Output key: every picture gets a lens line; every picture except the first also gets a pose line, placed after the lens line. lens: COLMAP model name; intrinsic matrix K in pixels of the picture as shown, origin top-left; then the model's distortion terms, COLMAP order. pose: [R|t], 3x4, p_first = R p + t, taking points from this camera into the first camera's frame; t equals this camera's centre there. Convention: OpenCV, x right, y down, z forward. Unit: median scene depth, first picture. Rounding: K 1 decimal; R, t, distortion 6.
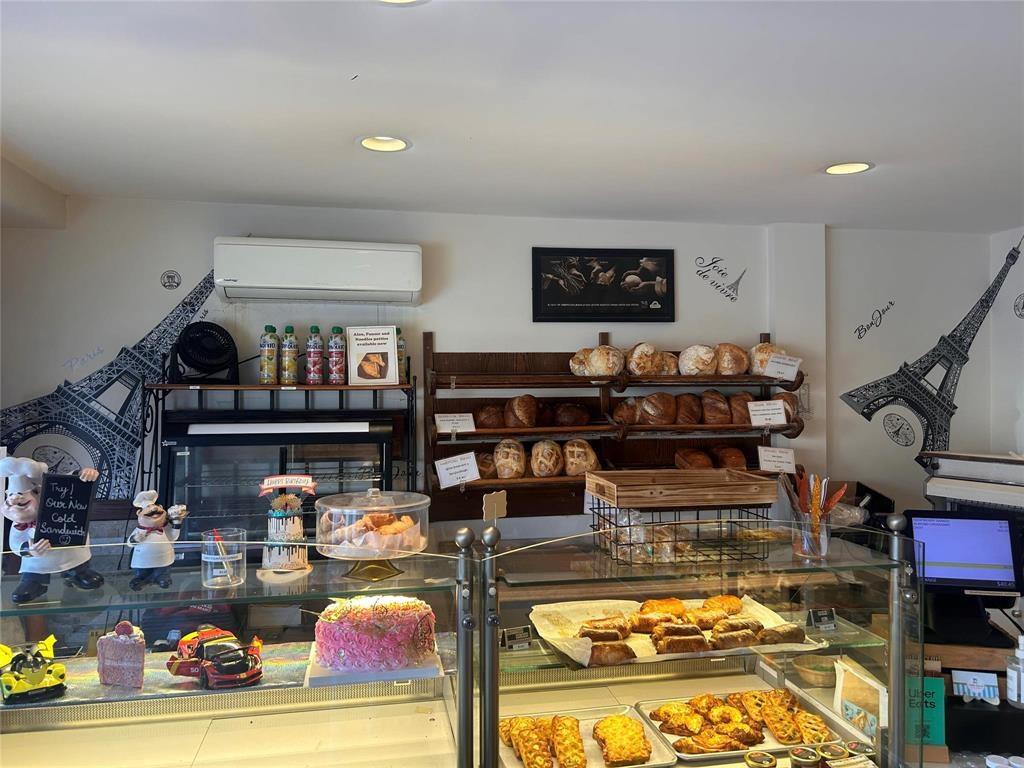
lens RADIAL K [[770.5, 0, 514.2], [0, 770.5, 377.4], [0, 0, 1]] dist [0.060954, -0.075794]
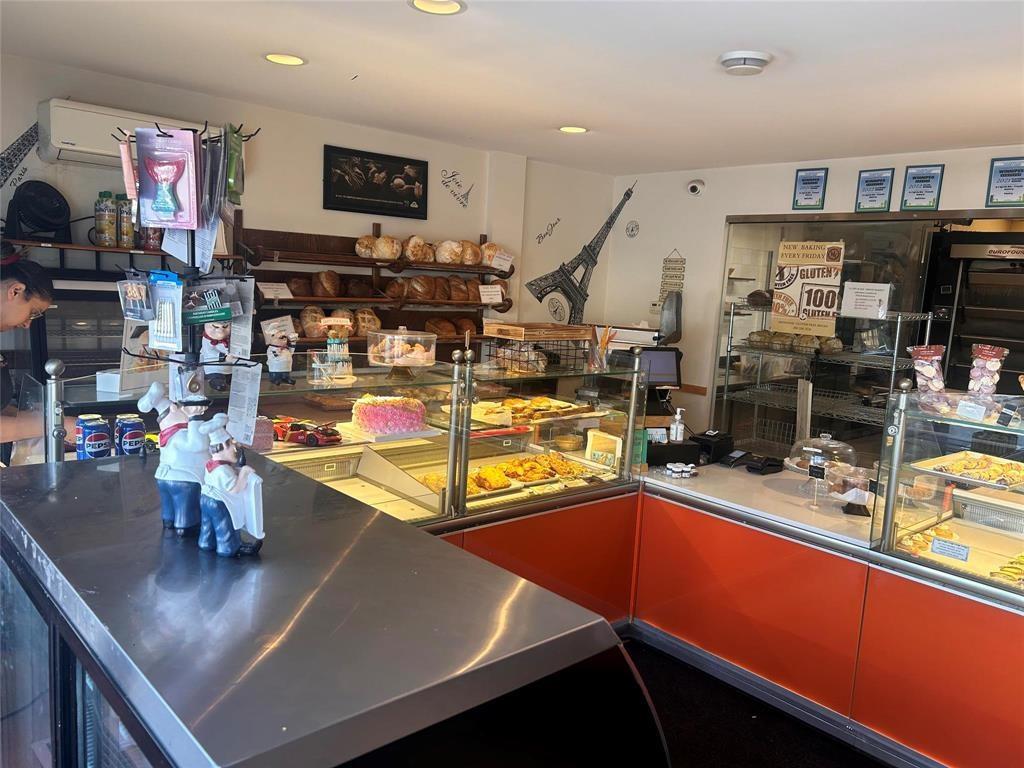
lens RADIAL K [[770.5, 0, 514.7], [0, 770.5, 390.2], [0, 0, 1]] dist [0.060954, -0.075794]
pose [[0.858313, -0.022761, 0.512622, -0.351480], [-0.061282, 0.987318, 0.146447, 0.011254], [-0.509454, -0.157112, 0.846033, -0.219658]]
